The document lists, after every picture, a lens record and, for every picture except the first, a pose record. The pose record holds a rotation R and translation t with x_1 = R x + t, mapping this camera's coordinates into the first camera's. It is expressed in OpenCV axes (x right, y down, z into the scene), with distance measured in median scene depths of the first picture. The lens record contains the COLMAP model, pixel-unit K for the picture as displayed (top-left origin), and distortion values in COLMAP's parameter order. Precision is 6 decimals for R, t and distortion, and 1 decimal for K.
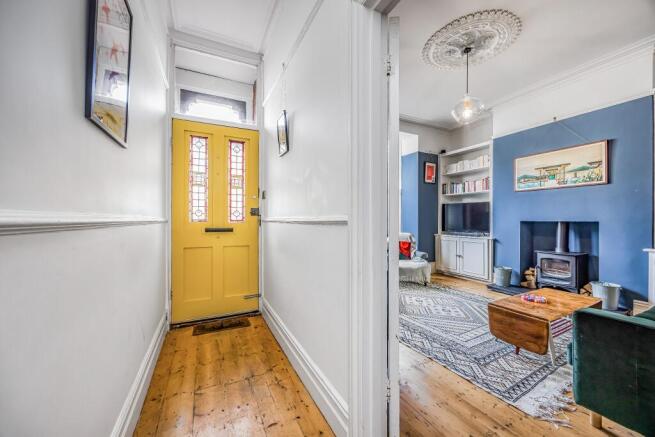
lens RADIAL K [[251.3, 0, 327.5], [0, 251.3, 219.8], [0, 0, 1]] dist [-0.004137, -0.000019]
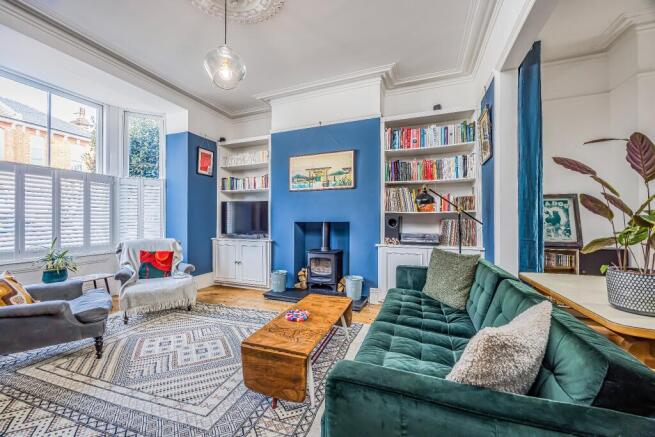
lens RADIAL K [[251.3, 0, 328.5], [0, 251.3, 218.5], [0, 0, 1]] dist [-0.004137, -0.000019]
pose [[0.732231, 0.001220, 0.681055, 0.190736], [0.003336, 0.999980, -0.005379, -0.001051], [-0.681048, 0.006211, 0.732212, 0.183339]]
